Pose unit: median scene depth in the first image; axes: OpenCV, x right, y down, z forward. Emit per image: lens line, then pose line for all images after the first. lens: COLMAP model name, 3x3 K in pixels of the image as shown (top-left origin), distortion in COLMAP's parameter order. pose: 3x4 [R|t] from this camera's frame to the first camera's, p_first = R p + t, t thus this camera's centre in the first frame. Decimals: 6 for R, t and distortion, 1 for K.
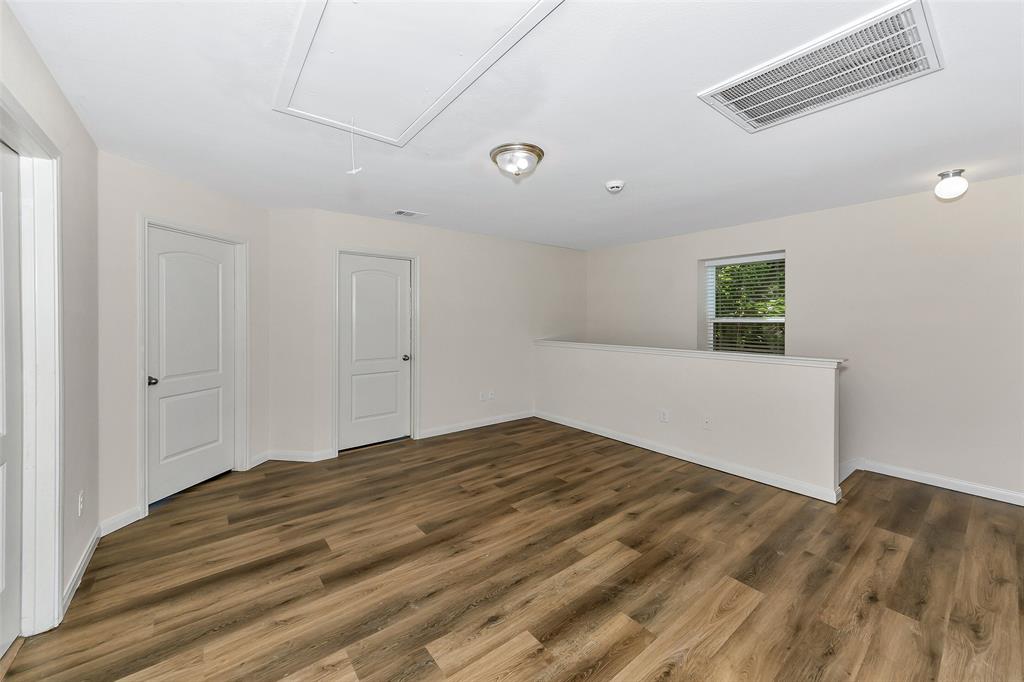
lens RADIAL K [[371.8, 0, 502.8], [0, 371.8, 316.5], [0, 0, 1]] dist [-0.008325, -0.000701]
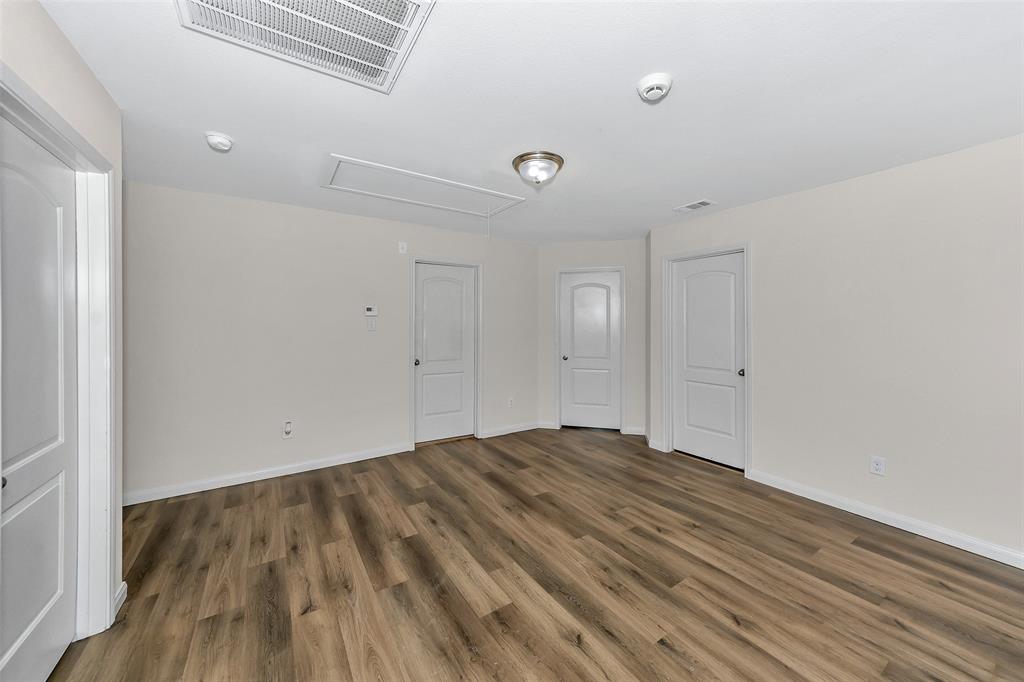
lens RADIAL K [[371.8, 0, 498.5], [0, 371.8, 317.5], [0, 0, 1]] dist [-0.008325, -0.000701]
pose [[-0.058403, -0.003681, -0.998286, 0.983105], [-0.004838, 0.999983, -0.003404, 0.002321], [0.998281, 0.004631, -0.058420, 0.911887]]
